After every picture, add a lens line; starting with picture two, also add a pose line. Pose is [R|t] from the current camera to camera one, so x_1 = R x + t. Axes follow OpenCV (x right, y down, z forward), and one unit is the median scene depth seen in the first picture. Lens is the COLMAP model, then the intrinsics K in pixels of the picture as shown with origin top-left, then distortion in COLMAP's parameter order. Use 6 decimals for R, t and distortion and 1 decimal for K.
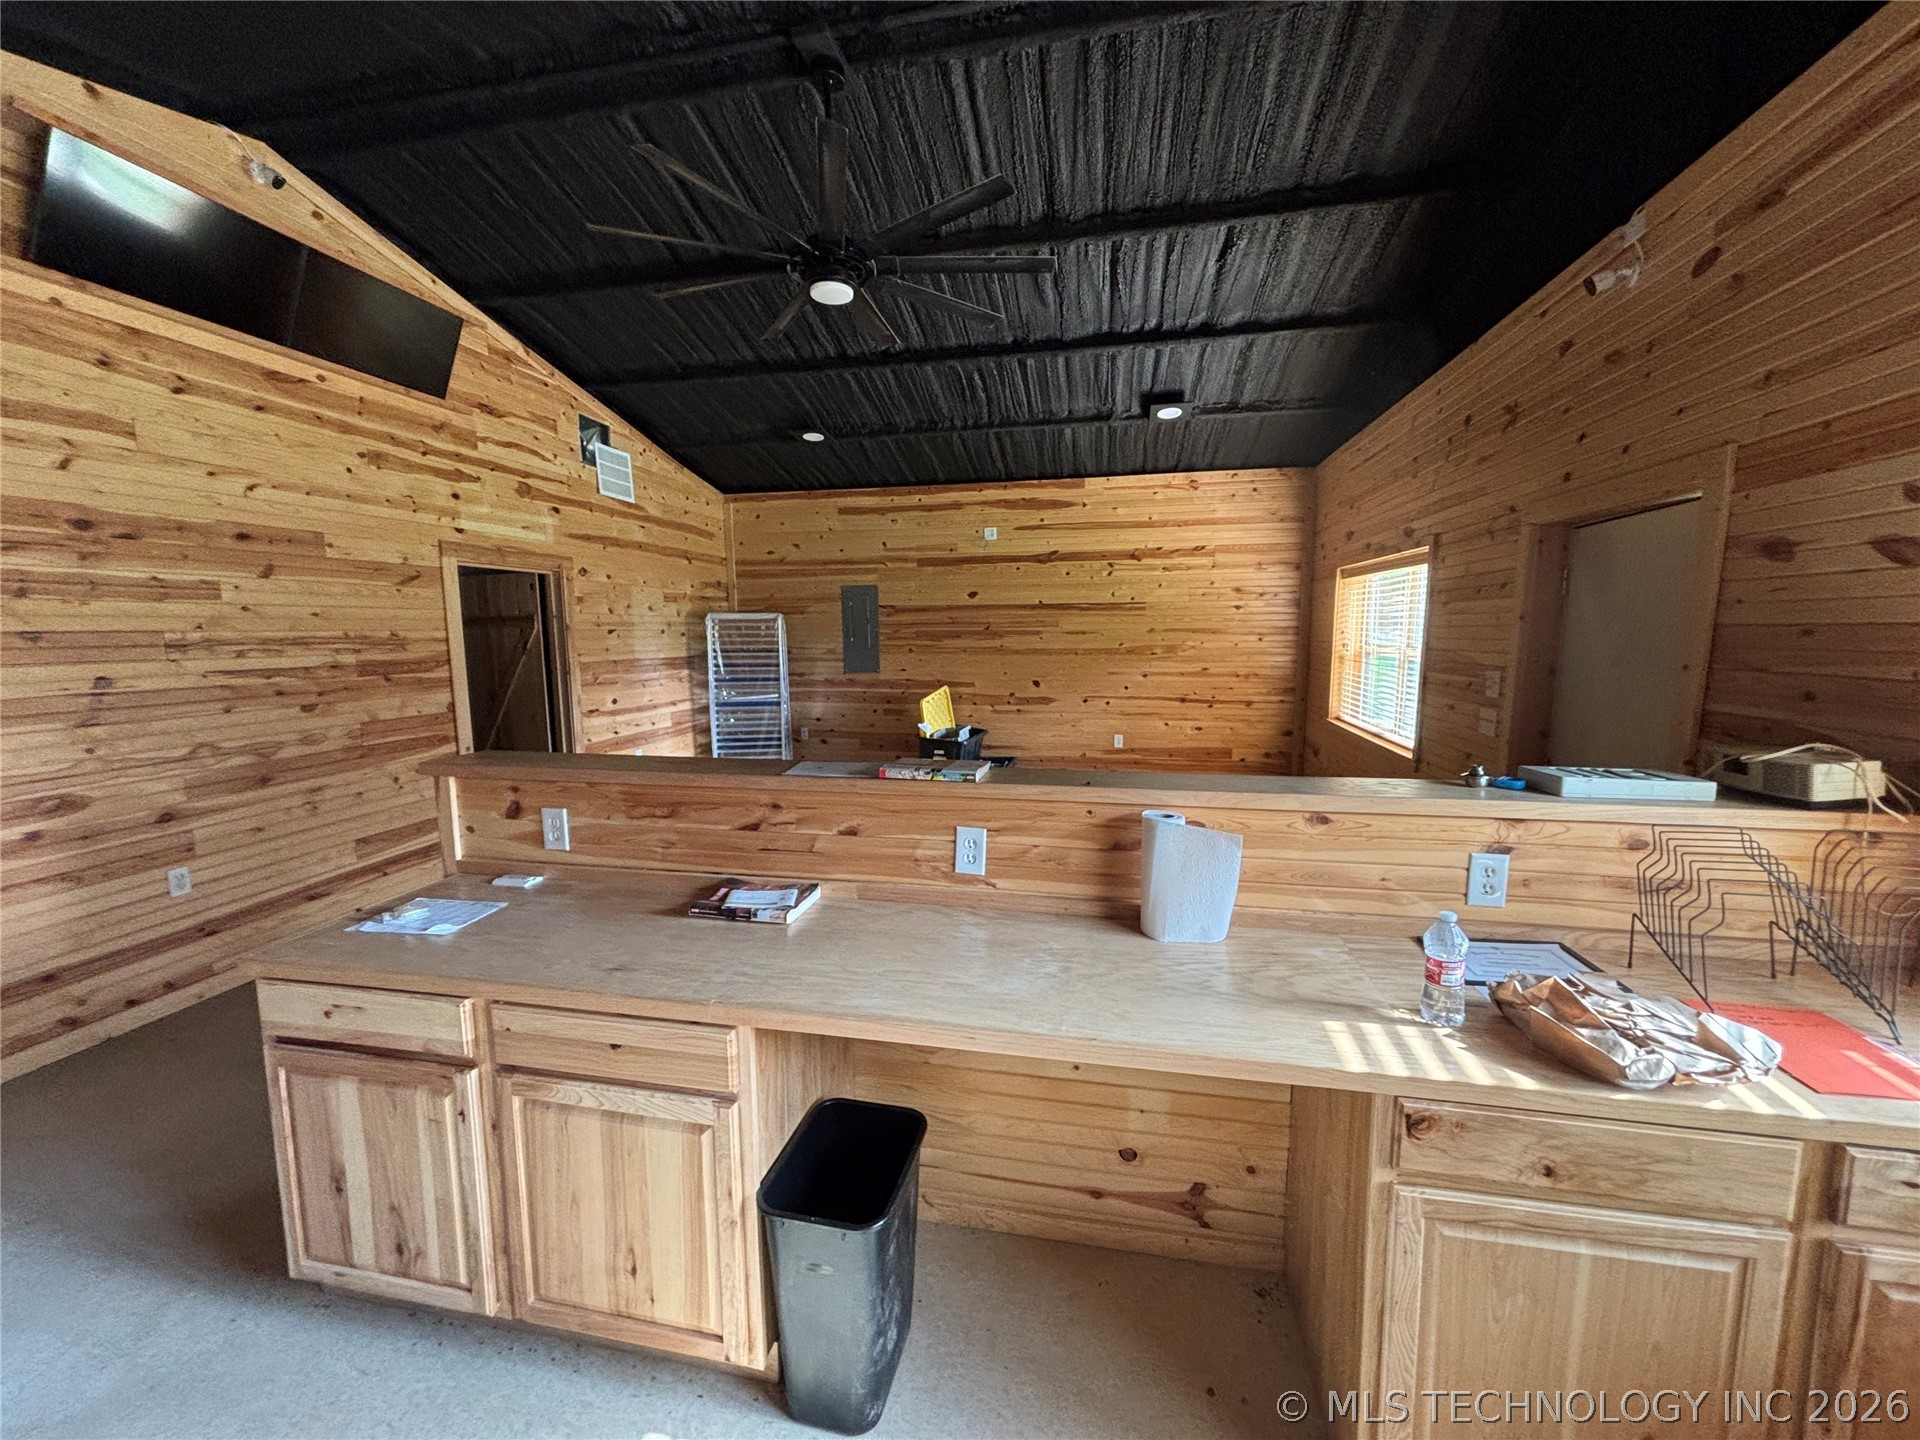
lens RADIAL K [[780.8, 0, 950.9], [0, 780.8, 718.6], [0, 0, 1]] dist [0.009756, -0.000351]
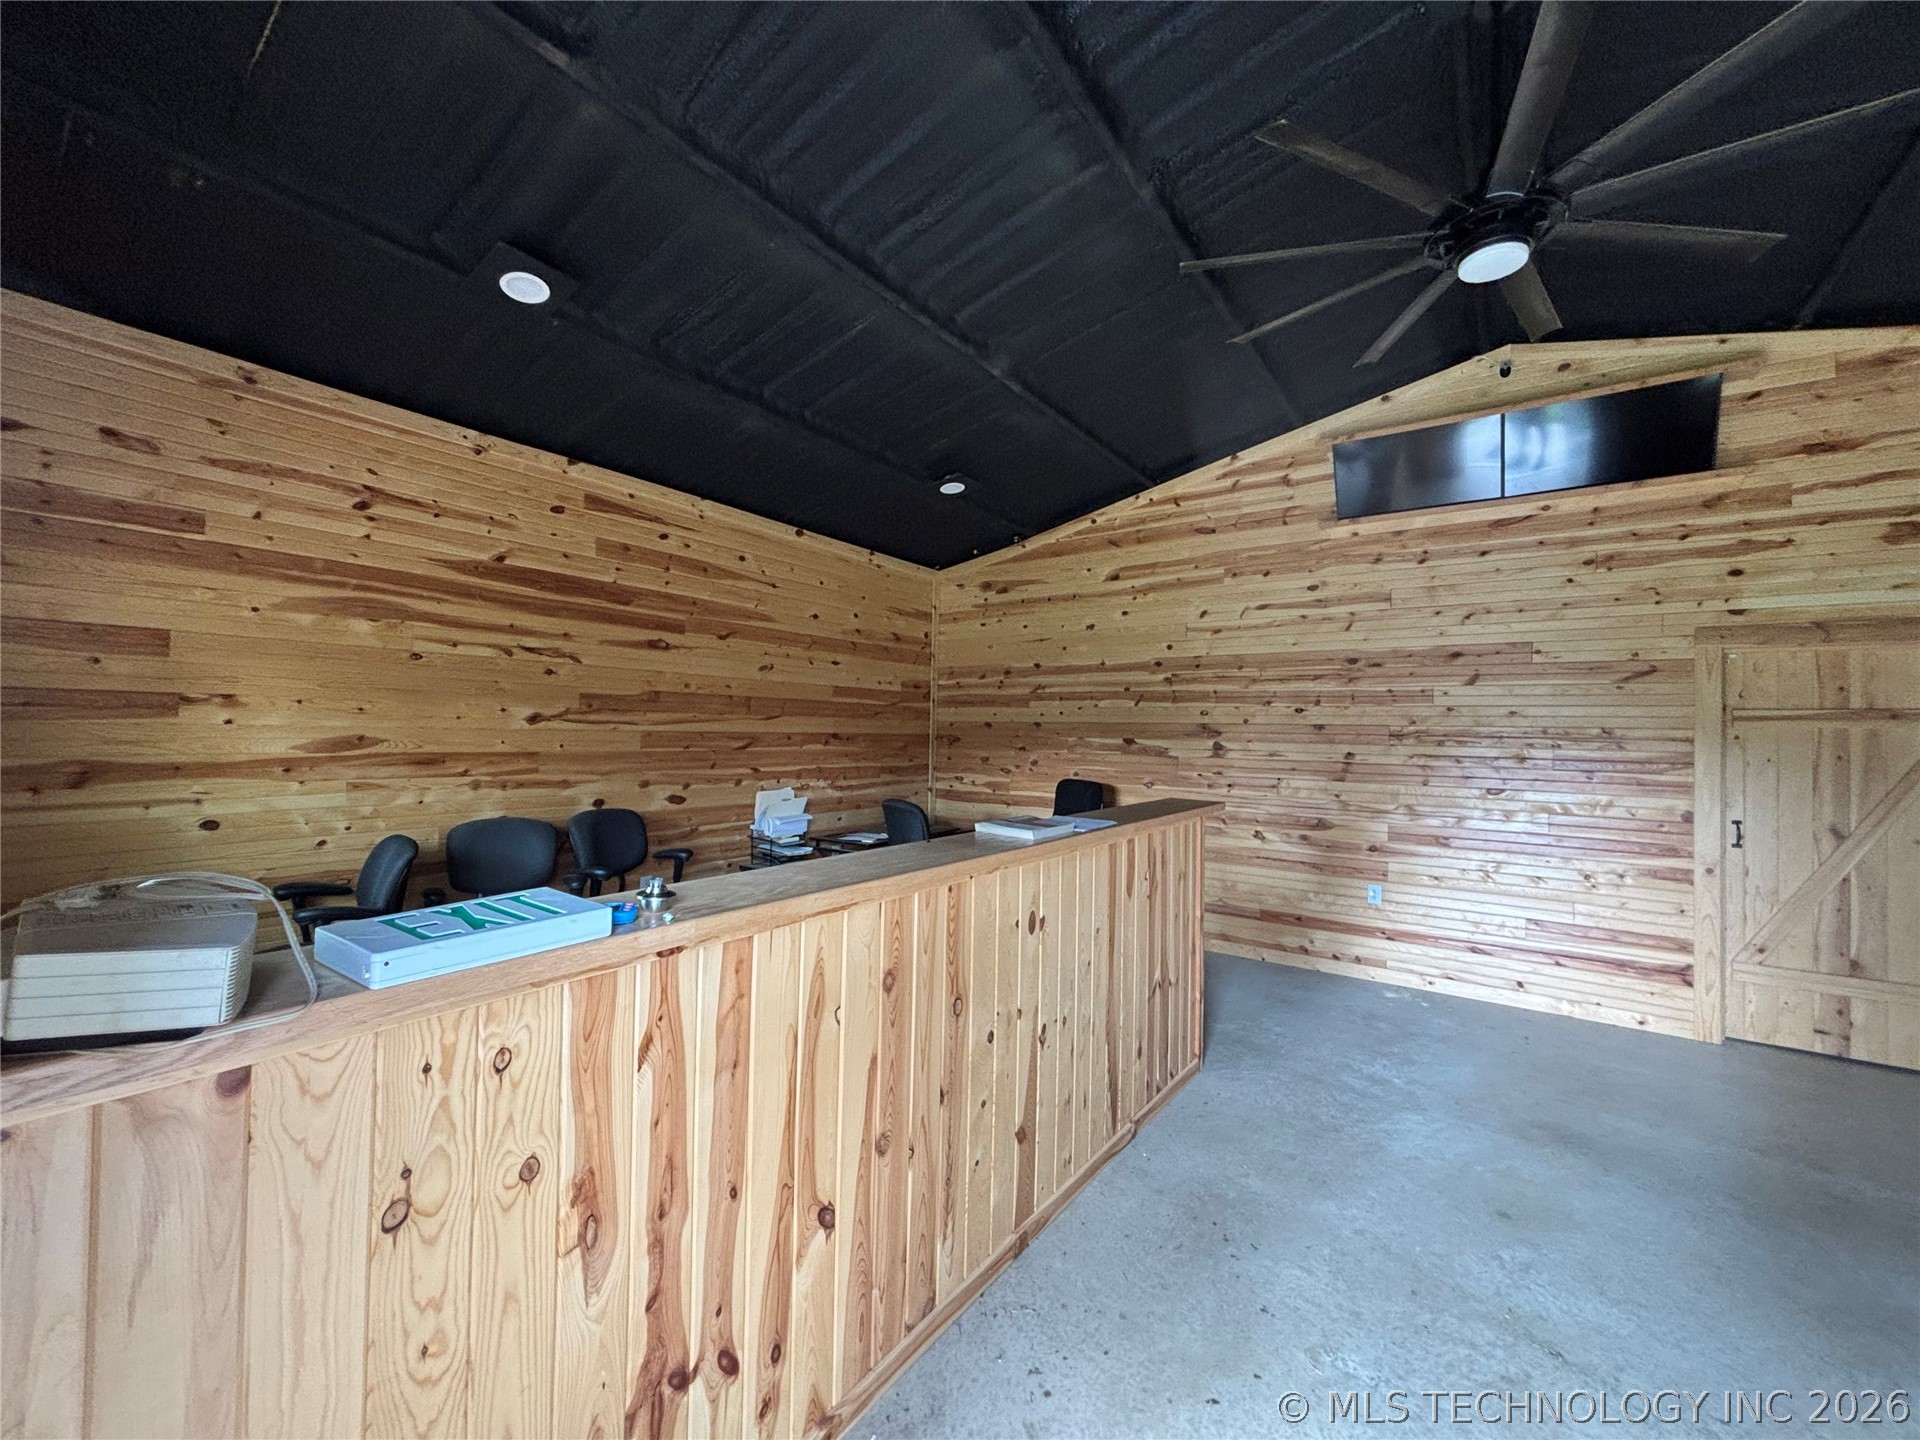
lens RADIAL K [[780.8, 0, 943.5], [0, 780.8, 725.2], [0, 0, 1]] dist [0.009756, -0.000351]
pose [[-0.406294, -0.005241, -0.913727, 0.328561], [-0.123146, 0.991175, 0.049073, -0.037436], [0.905406, 0.132460, -0.403353, 0.391413]]
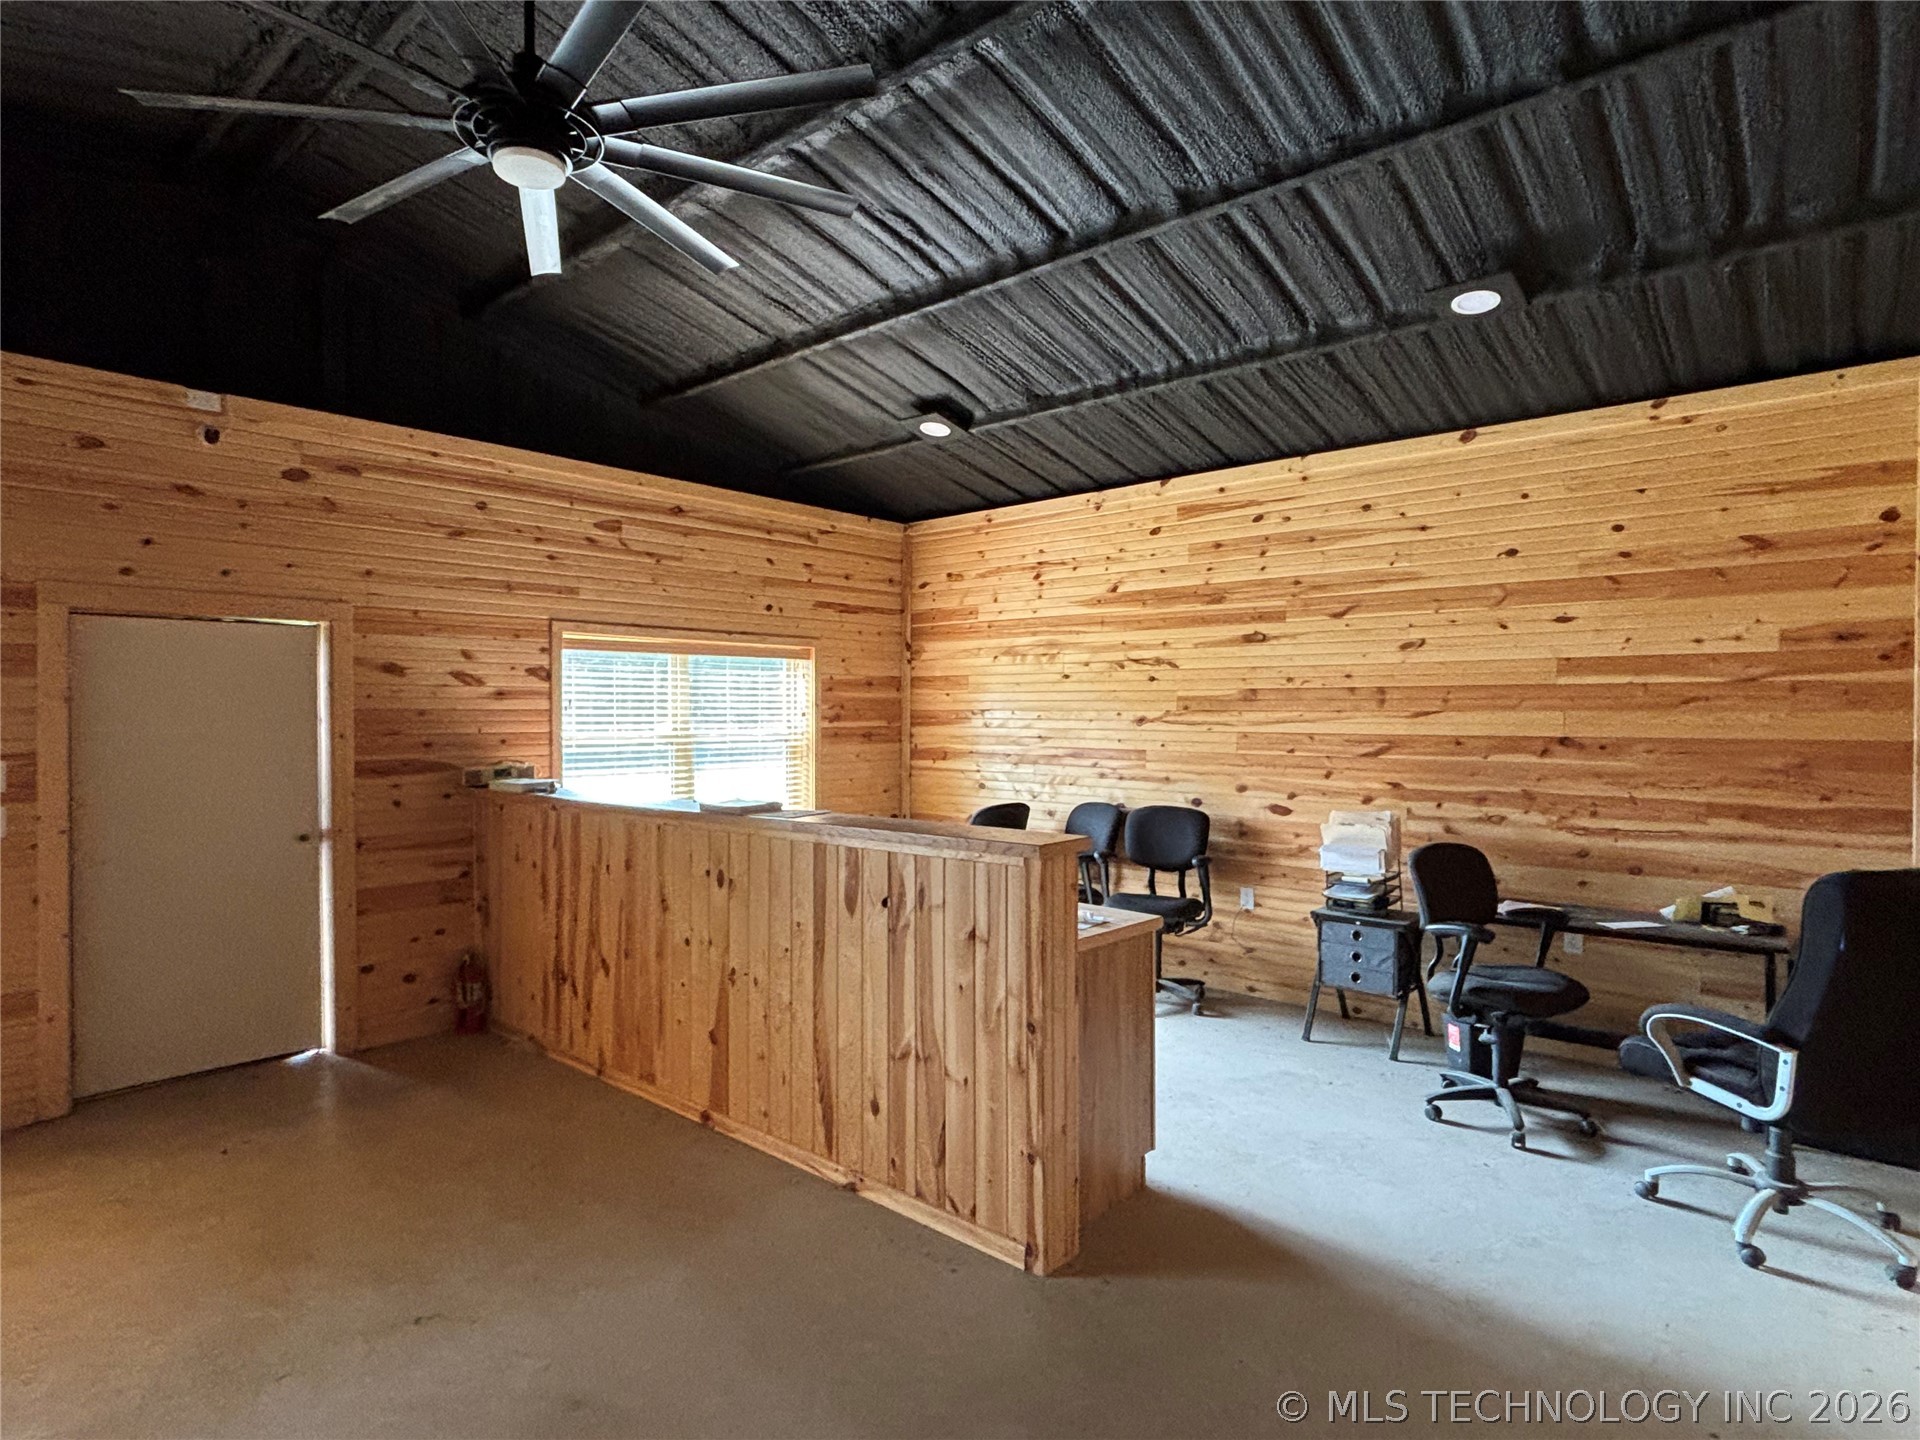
lens RADIAL K [[1027.0, 0, 957.3], [0, 1027.0, 716.9], [0, 0, 1]] dist [0.019552, -0.004186]
pose [[-0.874237, 0.004586, 0.485477, -0.374161], [0.060185, 0.993266, 0.098998, -0.075515], [-0.481754, 0.115766, -0.868626, 0.712658]]
